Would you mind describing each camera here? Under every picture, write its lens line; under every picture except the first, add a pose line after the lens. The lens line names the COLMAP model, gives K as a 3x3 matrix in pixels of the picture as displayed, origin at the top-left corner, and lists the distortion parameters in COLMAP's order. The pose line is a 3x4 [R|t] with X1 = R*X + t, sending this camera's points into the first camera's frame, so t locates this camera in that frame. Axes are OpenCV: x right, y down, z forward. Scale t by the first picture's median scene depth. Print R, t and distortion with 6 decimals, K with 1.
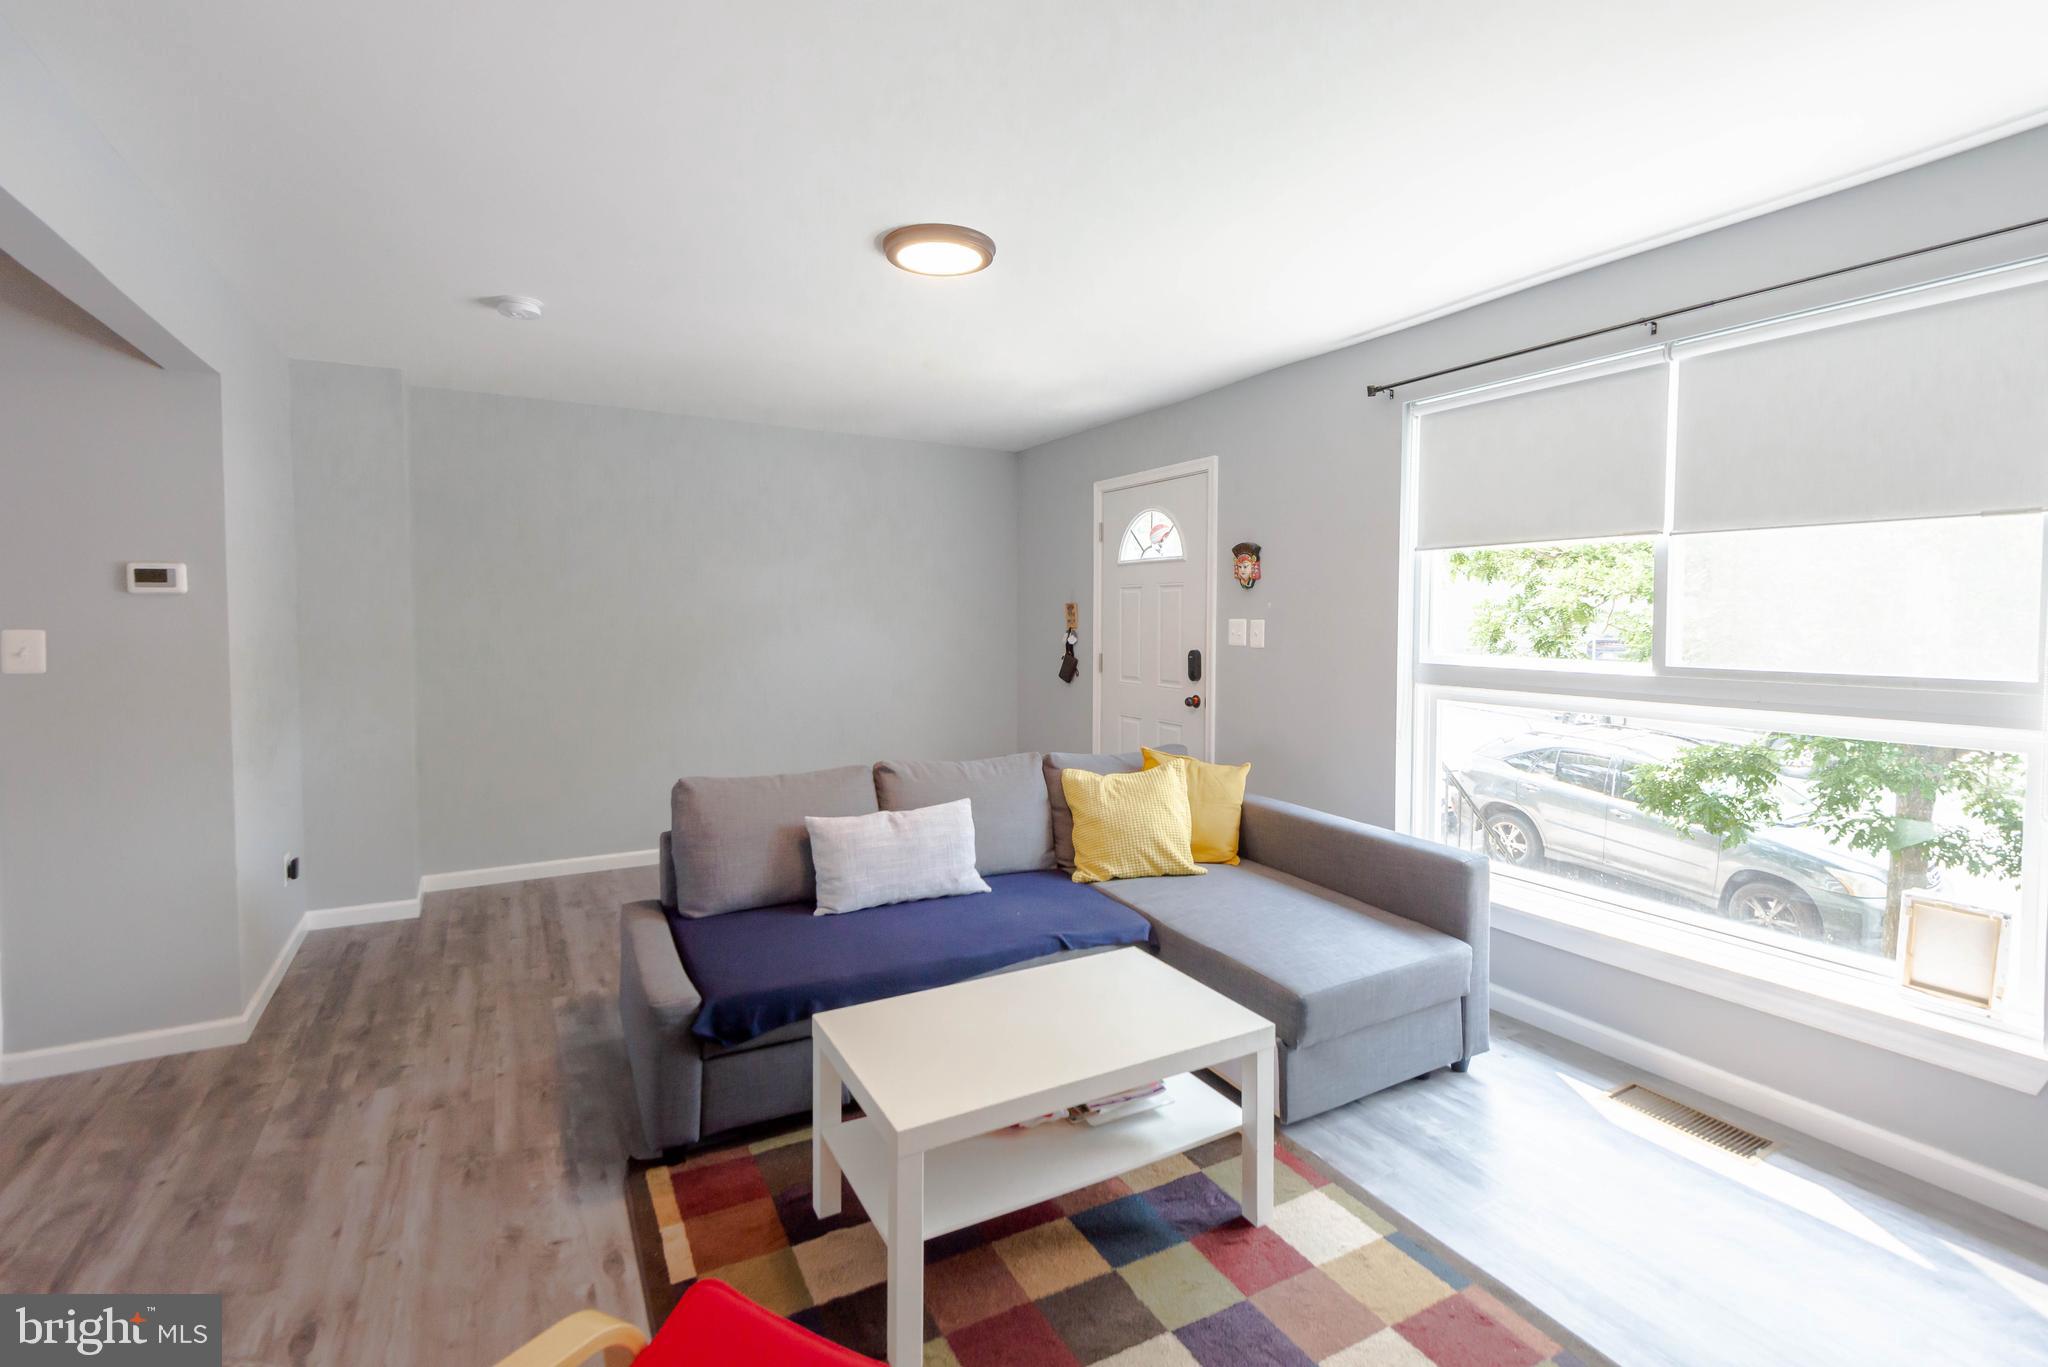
lens RADIAL K [[939.8, 0, 1044.0], [0, 939.8, 650.1], [0, 0, 1]] dist [0.031327, -0.017101]
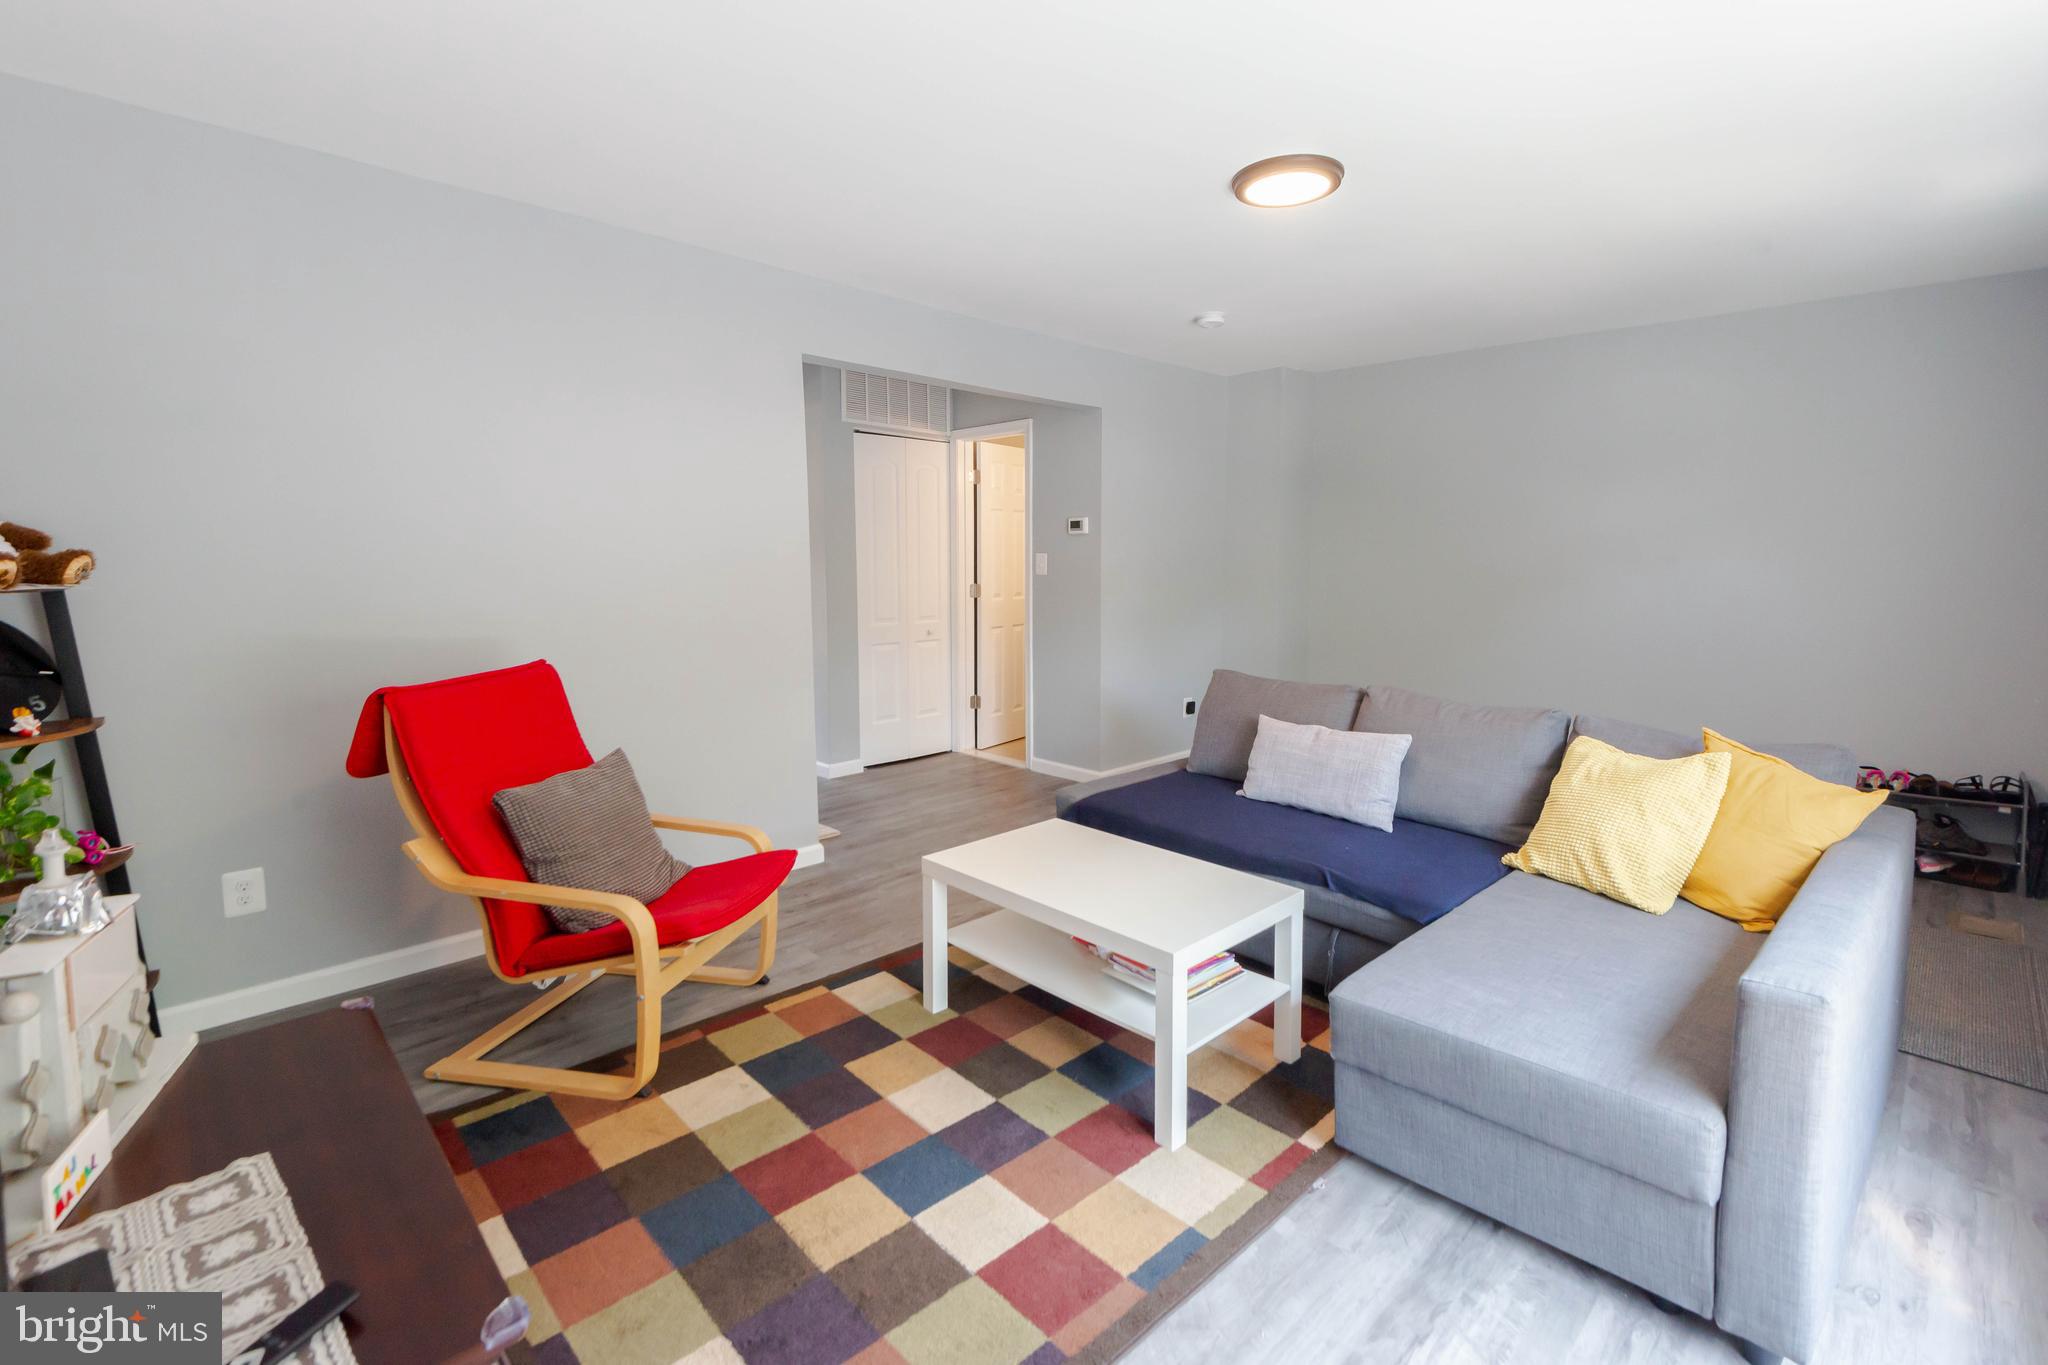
lens RADIAL K [[926.4, 0, 1032.4], [0, 926.4, 644.2], [0, 0, 1]] dist [0.031069, -0.016839]
pose [[0.253822, 0.092846, -0.962785, 0.808867], [-0.038803, 0.995558, 0.085777, 0.002951], [0.966472, 0.015587, 0.256297, 0.452772]]
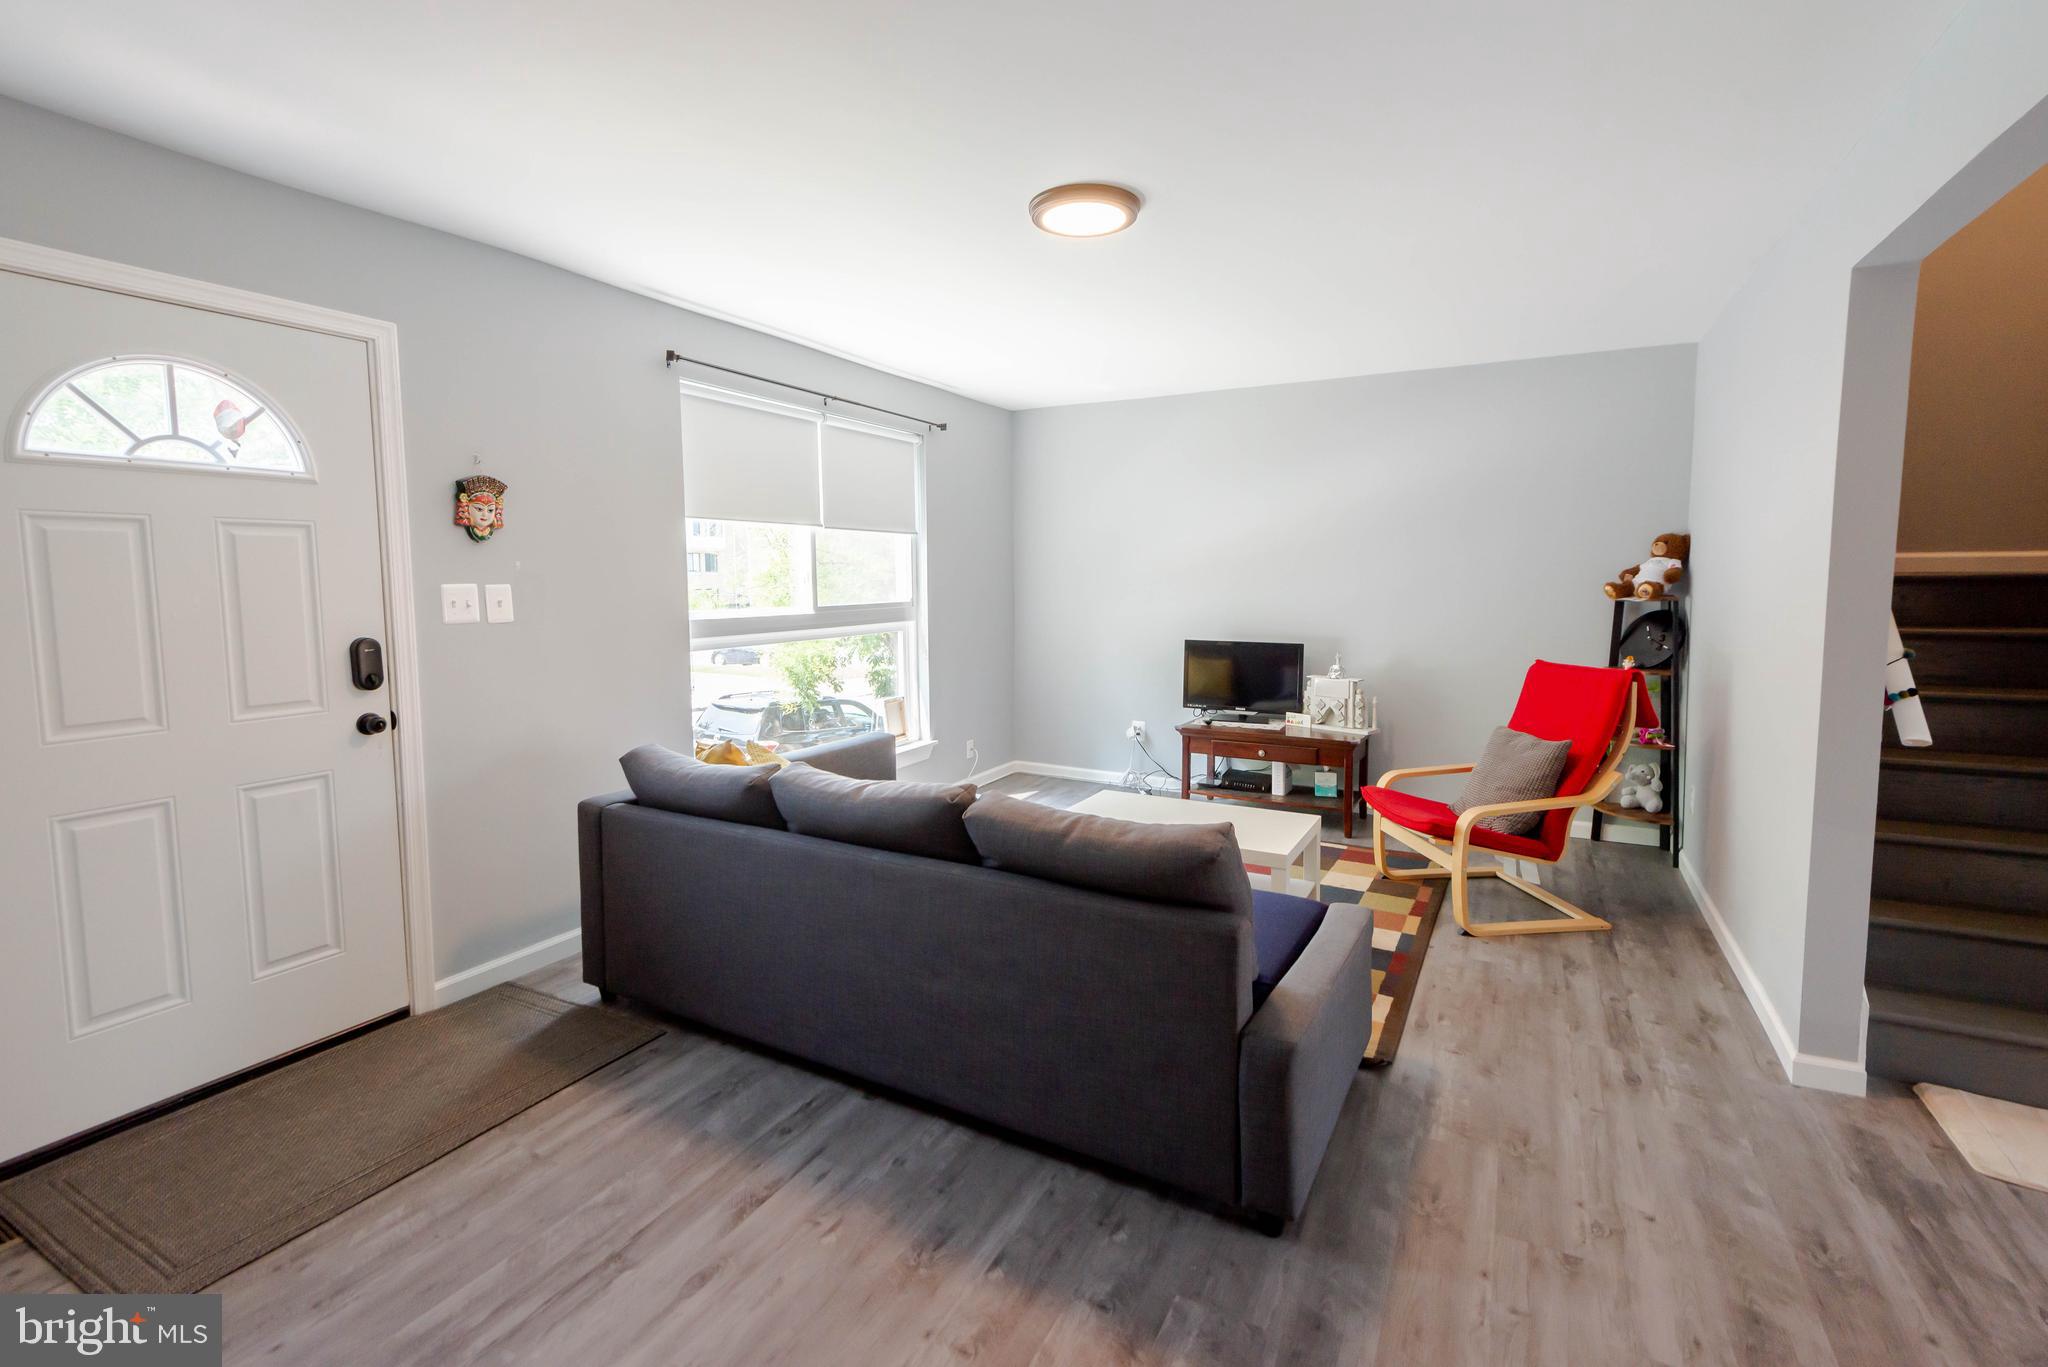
lens RADIAL K [[912.6, 0, 1036.2], [0, 912.6, 649.4], [0, 0, 1]] dist [0.030263, -0.017039]
pose [[-0.533157, -0.068176, 0.843265, -0.889320], [0.039109, 0.993696, 0.105064, -0.060266], [-0.845112, 0.088995, -0.527130, 1.516581]]
